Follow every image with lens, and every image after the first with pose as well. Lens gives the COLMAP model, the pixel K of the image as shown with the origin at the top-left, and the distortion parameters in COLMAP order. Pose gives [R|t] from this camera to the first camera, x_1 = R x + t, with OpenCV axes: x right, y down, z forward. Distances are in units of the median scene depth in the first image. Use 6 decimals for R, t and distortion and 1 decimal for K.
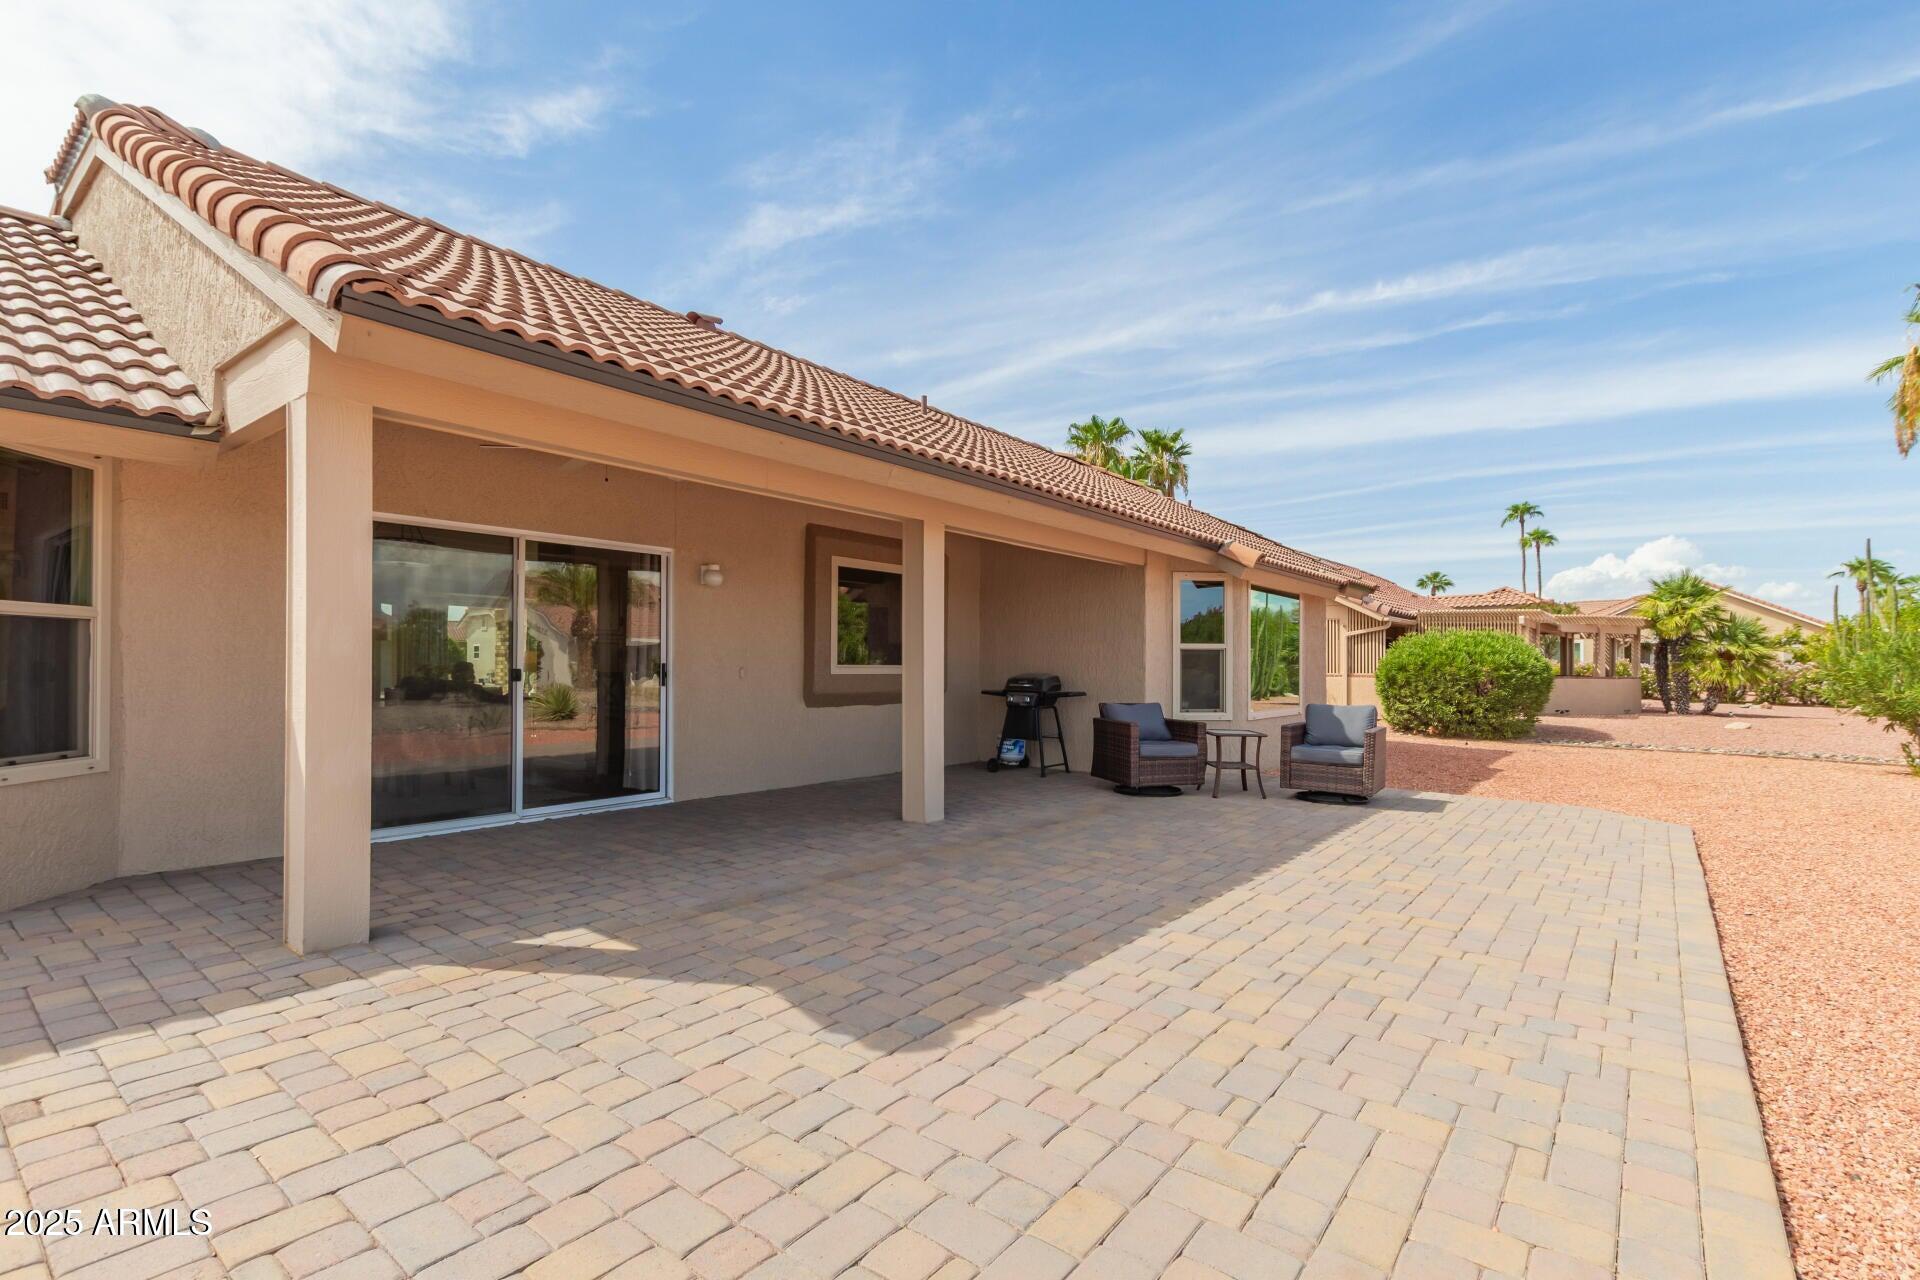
lens RADIAL K [[876.9, 0, 974.4], [0, 876.9, 641.8], [0, 0, 1]] dist [0.003737, 0.001242]
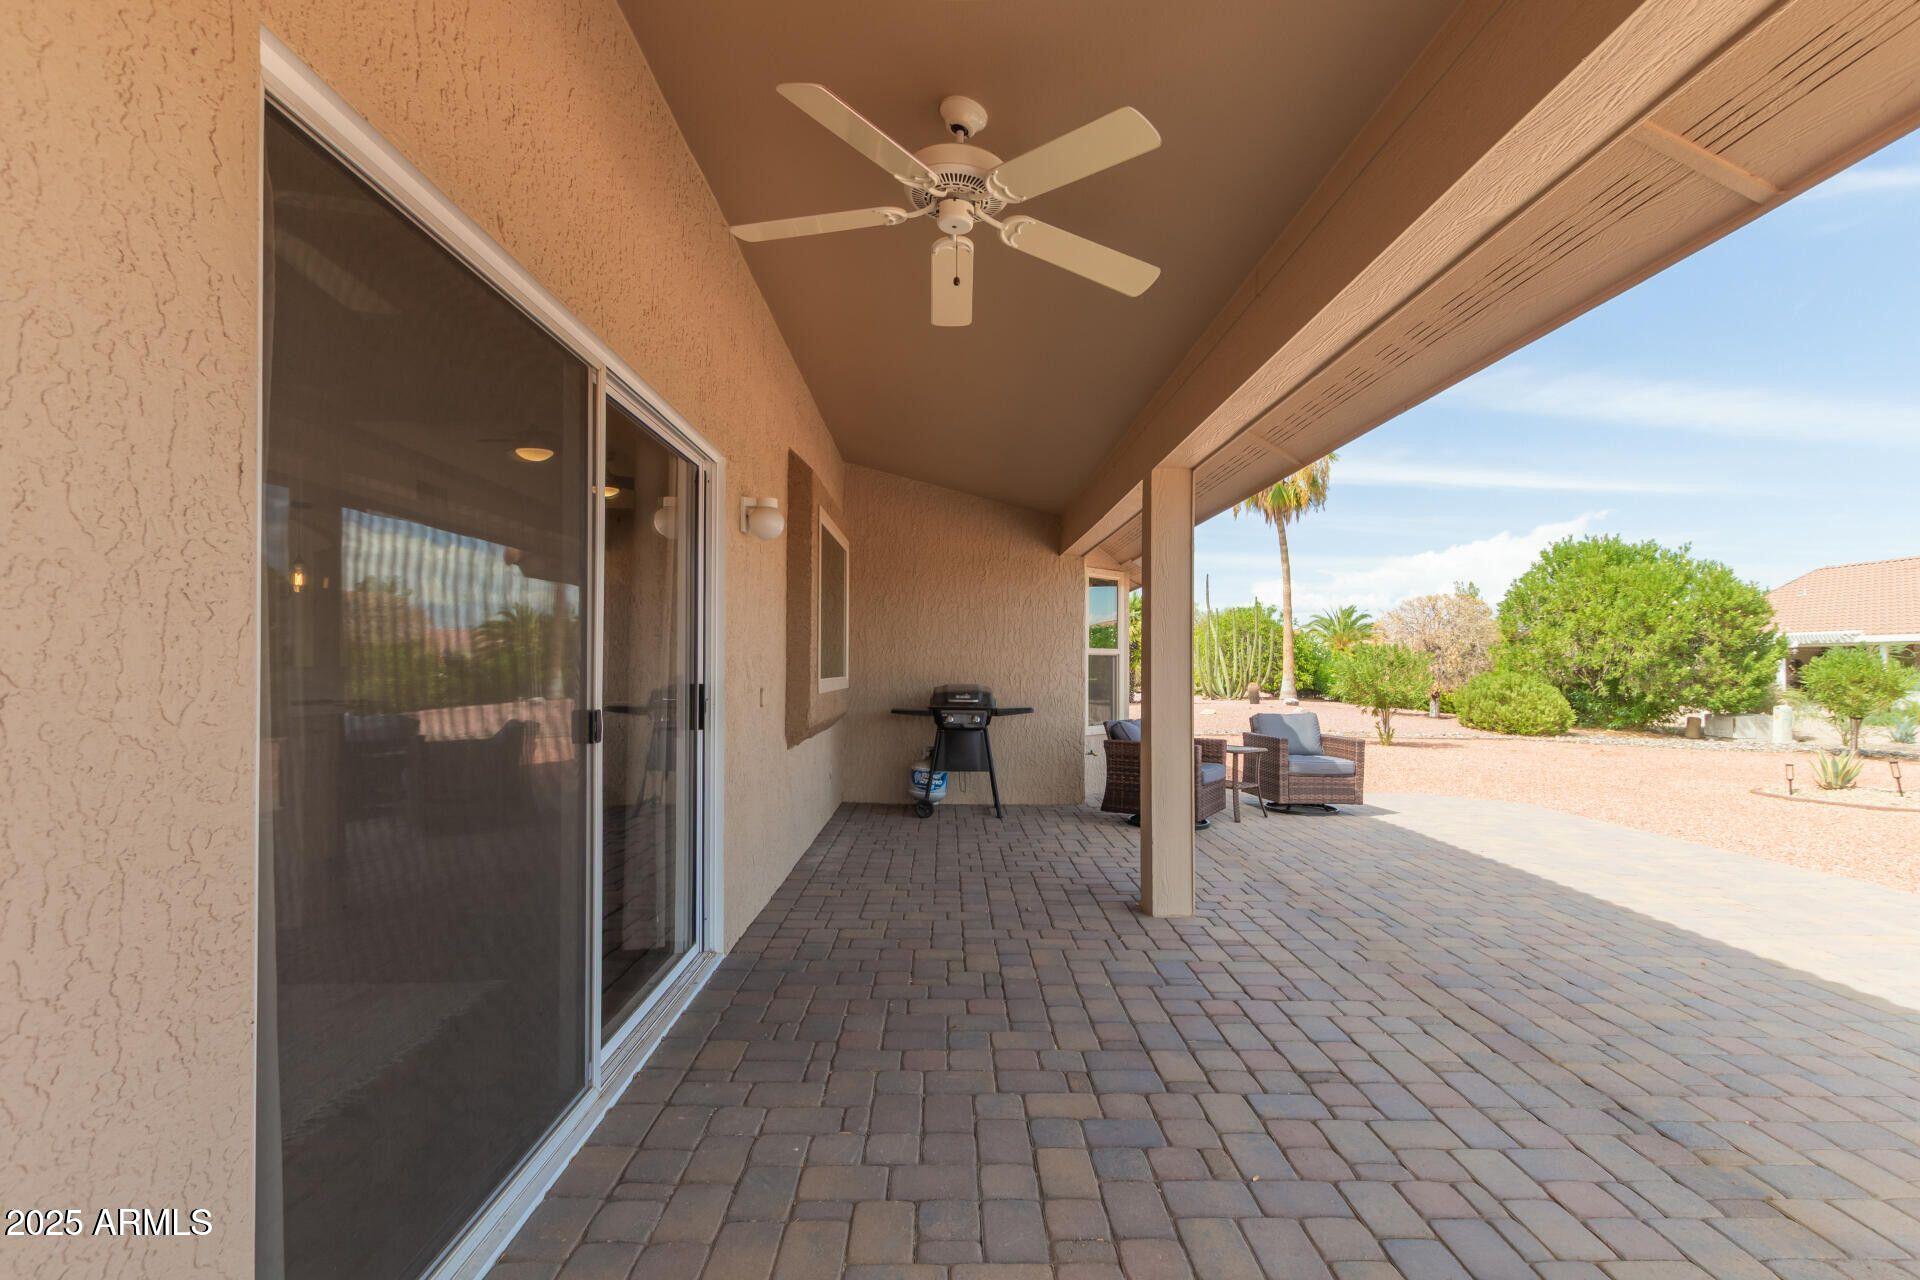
lens RADIAL K [[876.9, 0, 958.3], [0, 876.9, 646.3], [0, 0, 1]] dist [0.003737, 0.001242]
pose [[0.762954, 0.012235, 0.646337, -0.394244], [-0.018868, 0.999816, 0.003346, -0.000377], [-0.646178, -0.014748, 0.763045, 0.374604]]
